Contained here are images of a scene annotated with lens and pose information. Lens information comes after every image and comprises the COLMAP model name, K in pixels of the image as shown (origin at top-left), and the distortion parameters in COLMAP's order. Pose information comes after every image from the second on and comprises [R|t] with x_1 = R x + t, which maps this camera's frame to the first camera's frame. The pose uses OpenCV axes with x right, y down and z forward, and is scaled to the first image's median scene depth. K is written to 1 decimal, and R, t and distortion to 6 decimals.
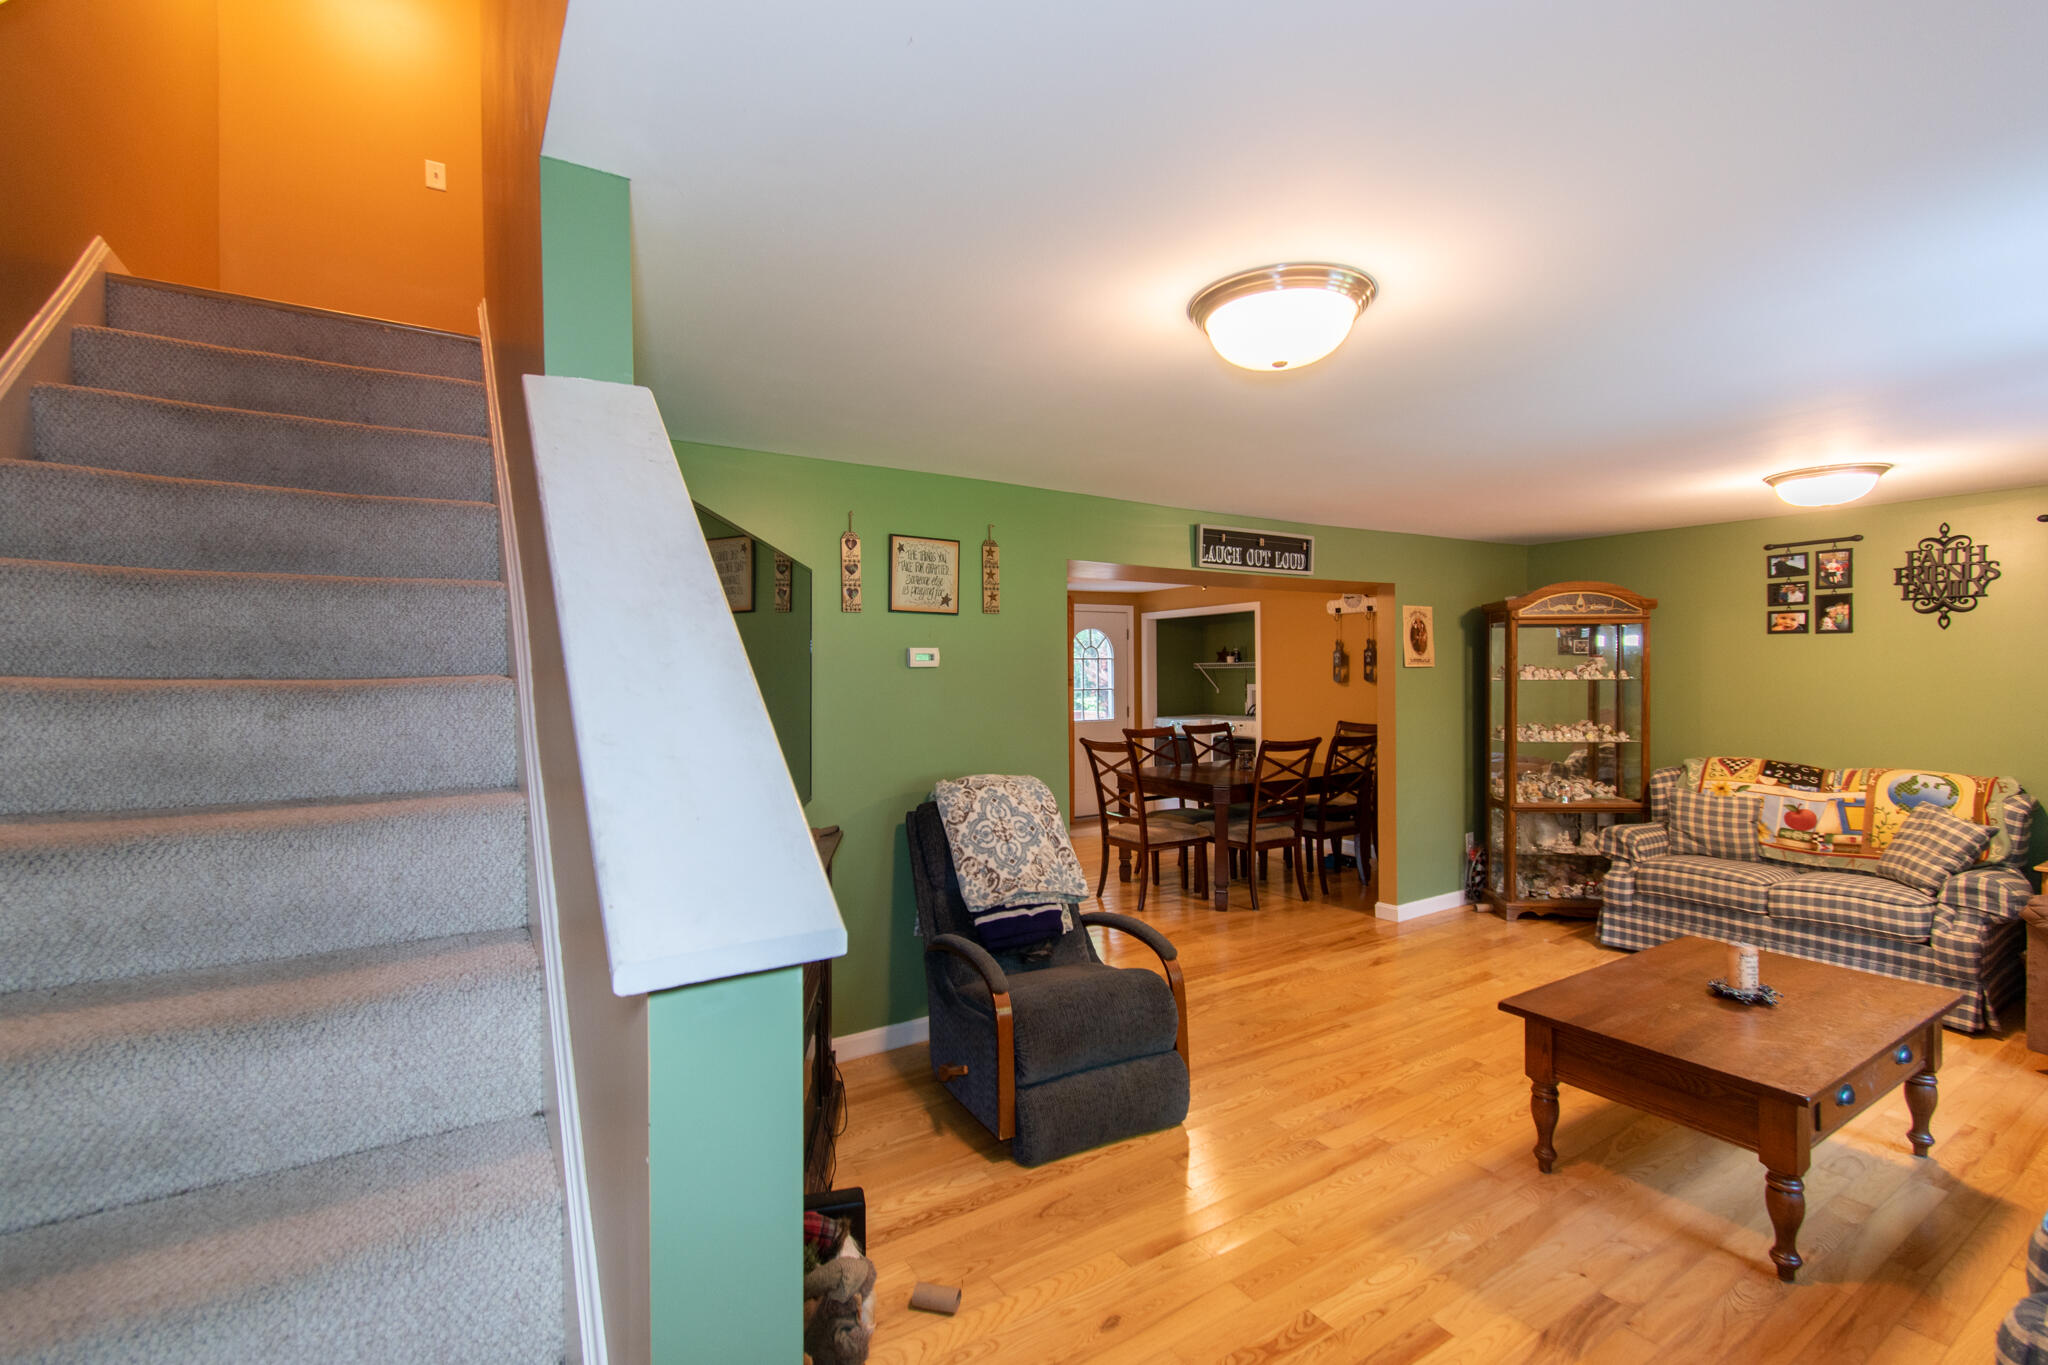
lens RADIAL K [[901.1, 0, 1024.0], [0, 901.1, 682.5], [0, 0, 1]] dist [0.001115, 0.000317]
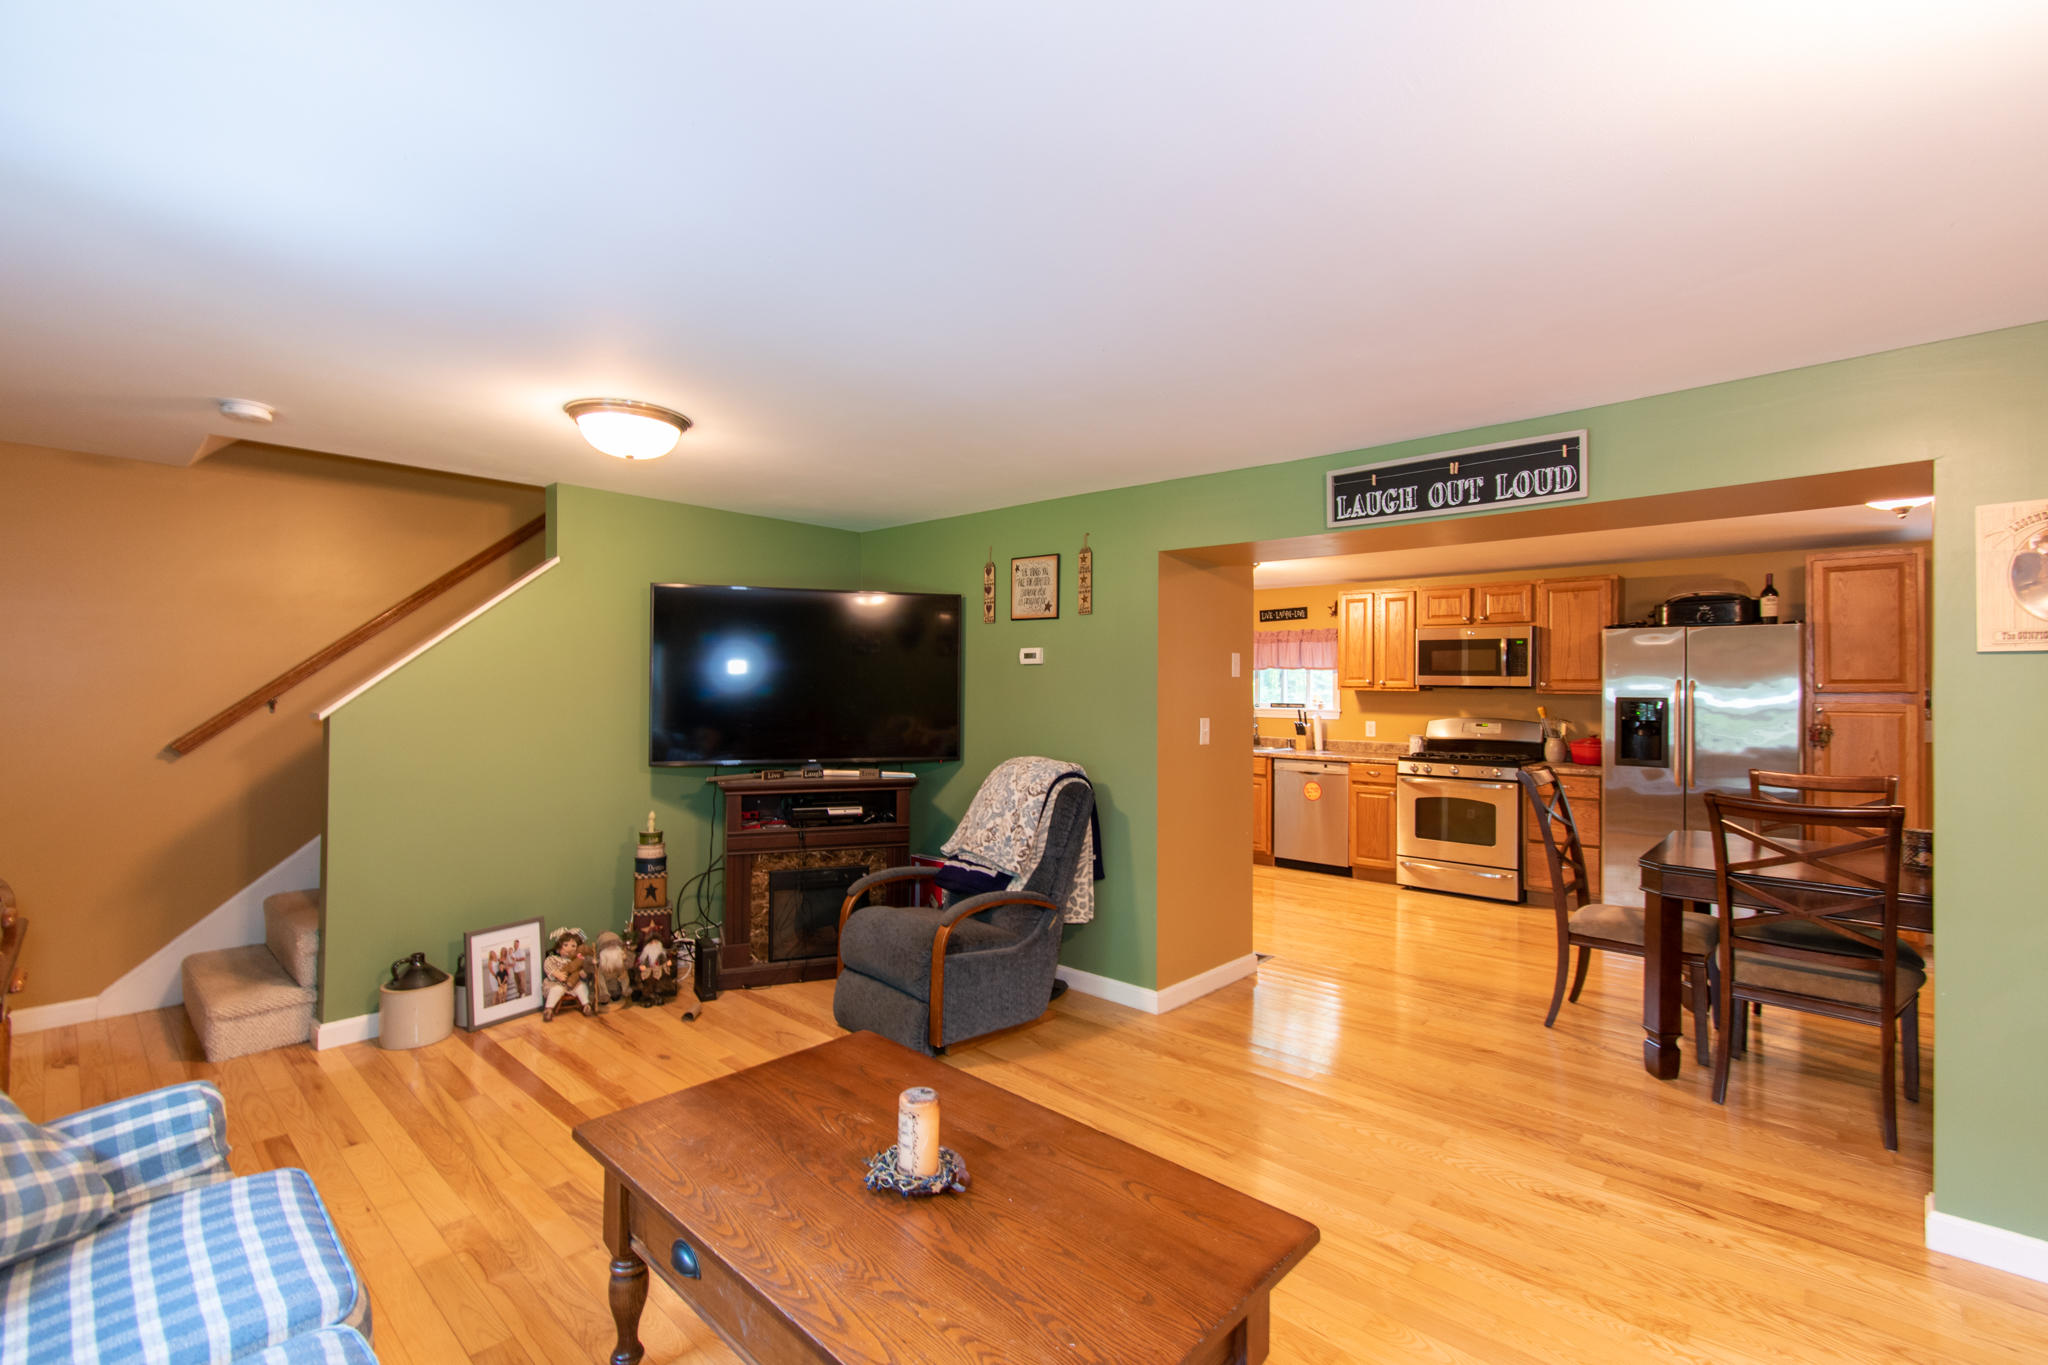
lens RADIAL K [[911.7, 0, 1024.0], [0, 911.7, 682.5], [0, 0, 1]] dist [0.000559, 0.000100]
pose [[0.248698, 0.002474, -0.968578, 0.833315], [-0.021924, 0.999755, -0.003076, 0.008997], [0.968333, 0.022001, 0.248691, 0.537616]]
